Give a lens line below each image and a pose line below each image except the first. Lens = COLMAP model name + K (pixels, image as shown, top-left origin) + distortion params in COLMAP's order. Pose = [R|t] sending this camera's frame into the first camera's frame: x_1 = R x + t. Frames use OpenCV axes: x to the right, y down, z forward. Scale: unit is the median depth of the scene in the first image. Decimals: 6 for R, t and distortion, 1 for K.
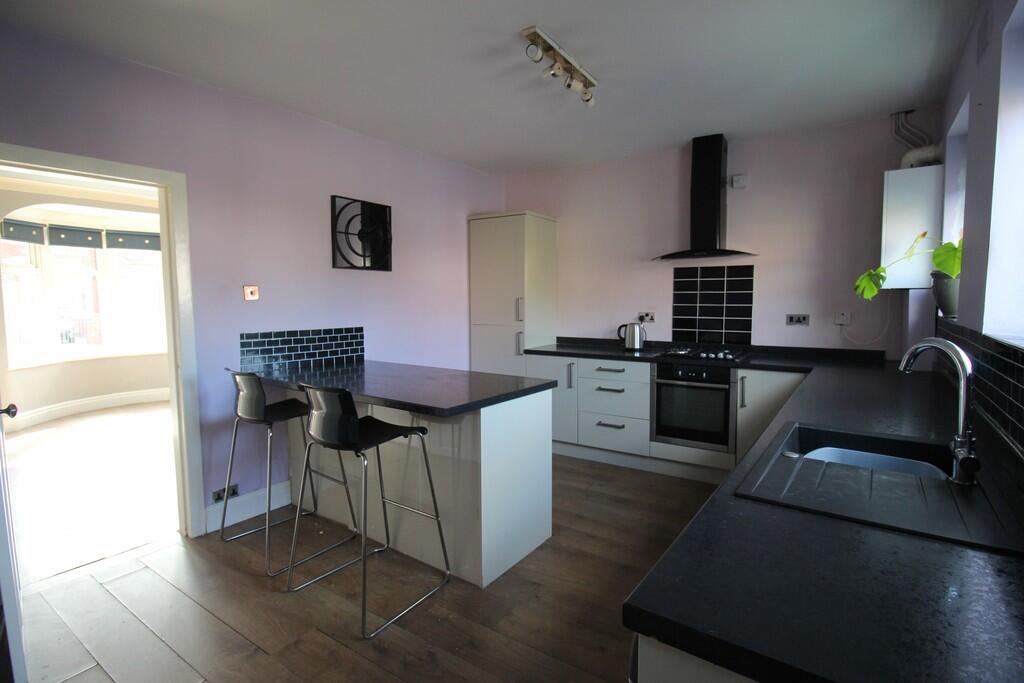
lens RADIAL K [[501.9, 0, 517.1], [0, 501.9, 337.5], [0, 0, 1]] dist [-0.002526, -0.000505]
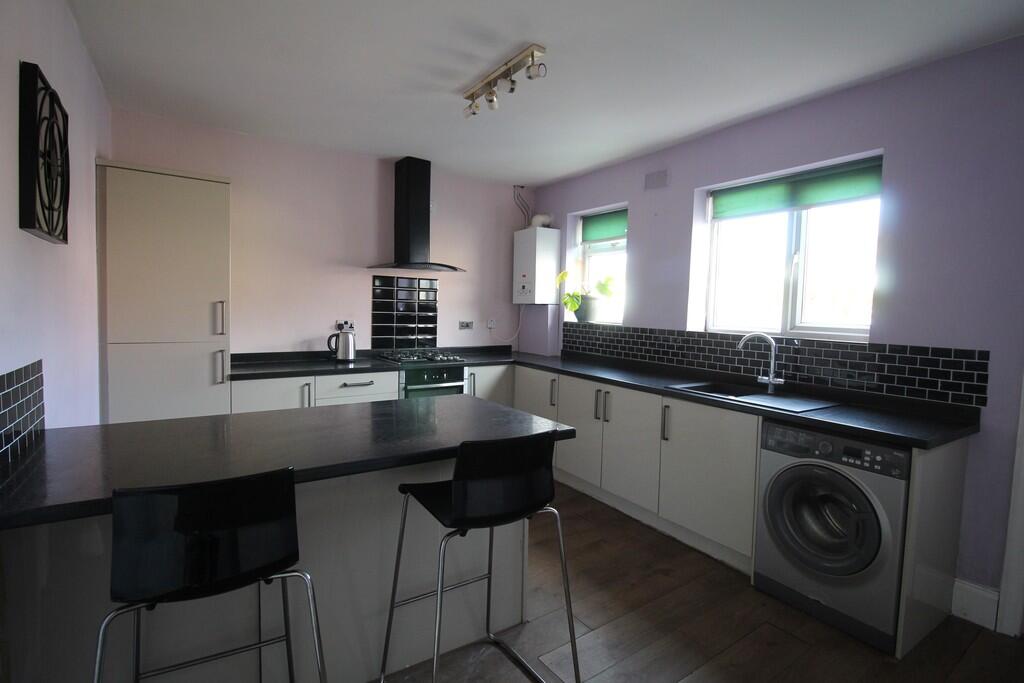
lens RADIAL K [[501.9, 0, 517.0], [0, 501.9, 339.9], [0, 0, 1]] dist [-0.002526, -0.000505]
pose [[0.352255, -0.047319, 0.934707, -0.525887], [0.046699, 0.998366, 0.032942, -0.030413], [-0.934738, 0.032046, 0.353890, 0.381344]]
